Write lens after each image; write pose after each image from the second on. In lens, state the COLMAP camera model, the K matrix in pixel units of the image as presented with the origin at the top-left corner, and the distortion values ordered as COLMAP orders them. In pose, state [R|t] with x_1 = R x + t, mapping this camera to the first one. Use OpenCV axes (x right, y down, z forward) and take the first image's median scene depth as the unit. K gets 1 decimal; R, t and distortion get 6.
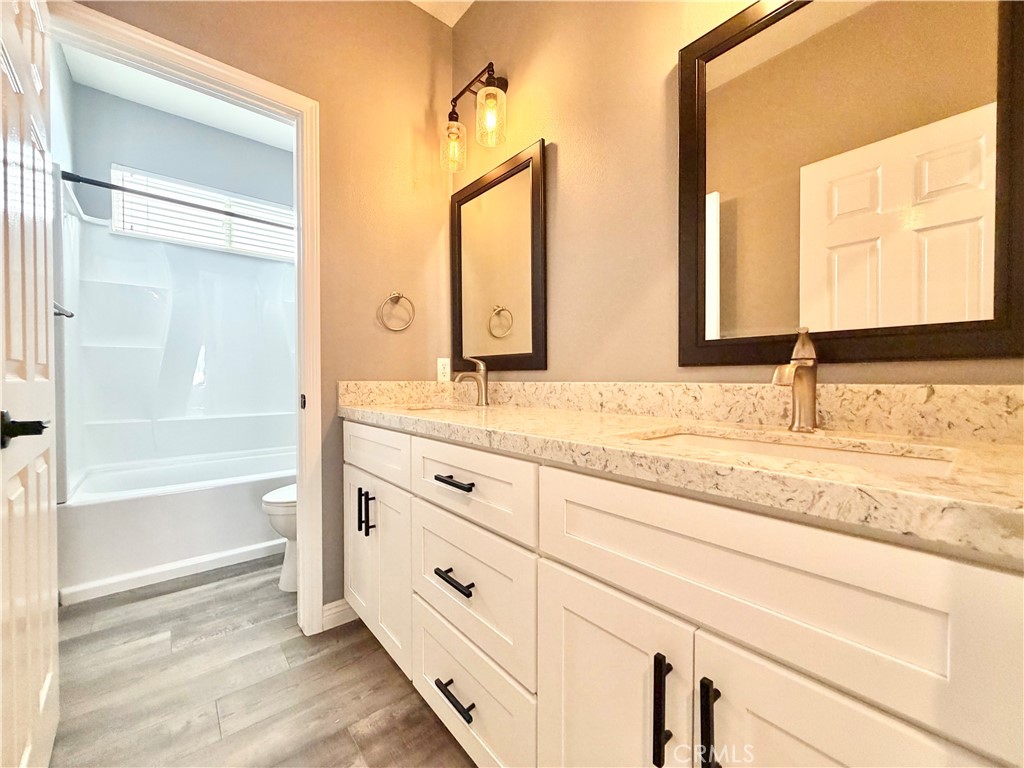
lens RADIAL K [[411.2, 0, 512.0], [0, 411.2, 384.0], [0, 0, 1]] dist [-0.002095, -0.000470]
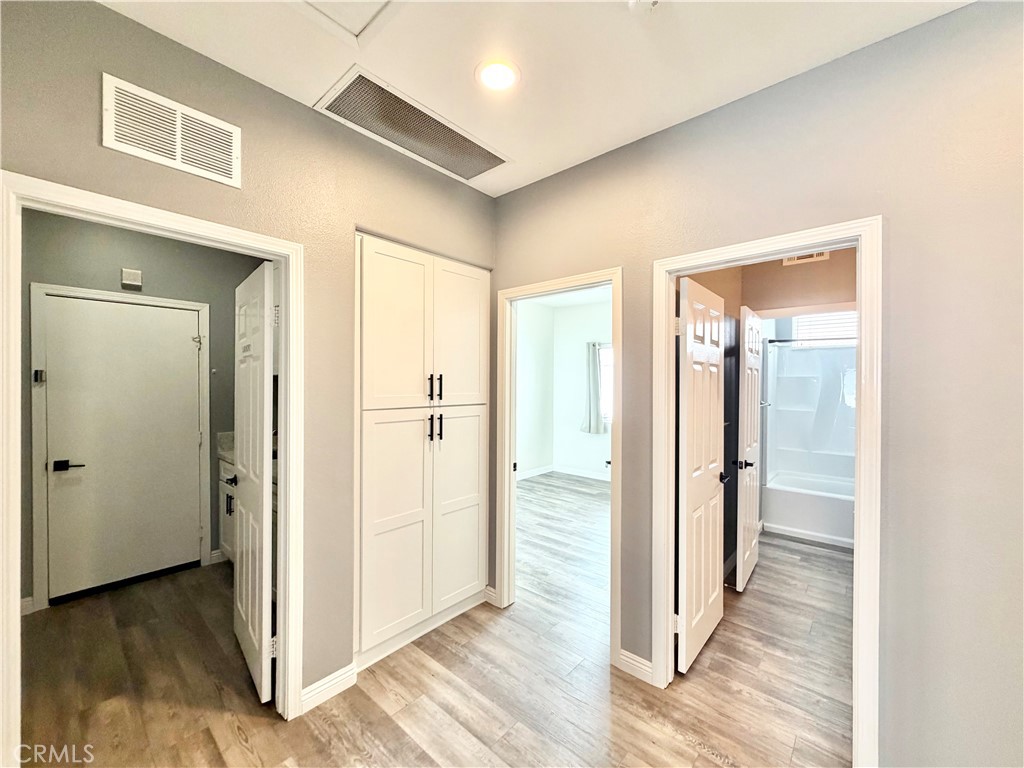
lens RADIAL K [[411.2, 0, 512.0], [0, 411.2, 384.0], [0, 0, 1]] dist [-0.002095, -0.000470]
pose [[0.150420, 0.005345, -0.988608, 0.907544], [-0.023933, 0.999712, 0.001764, -0.233072], [0.988332, 0.023395, 0.150505, -0.717614]]
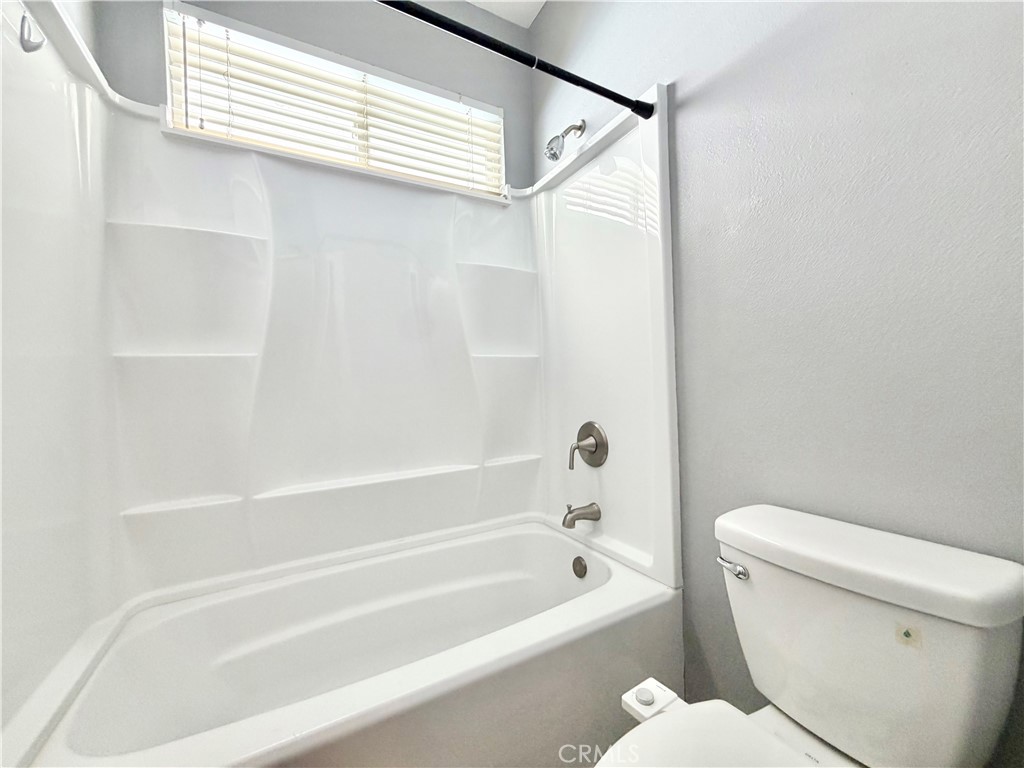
lens RADIAL K [[411.2, 0, 512.0], [0, 411.2, 384.0], [0, 0, 1]] dist [-0.002095, -0.000470]
pose [[0.981331, -0.035617, -0.189001, -0.504947], [0.032798, 0.999299, -0.018023, -0.036111], [0.189511, 0.011488, 0.981811, 0.629676]]
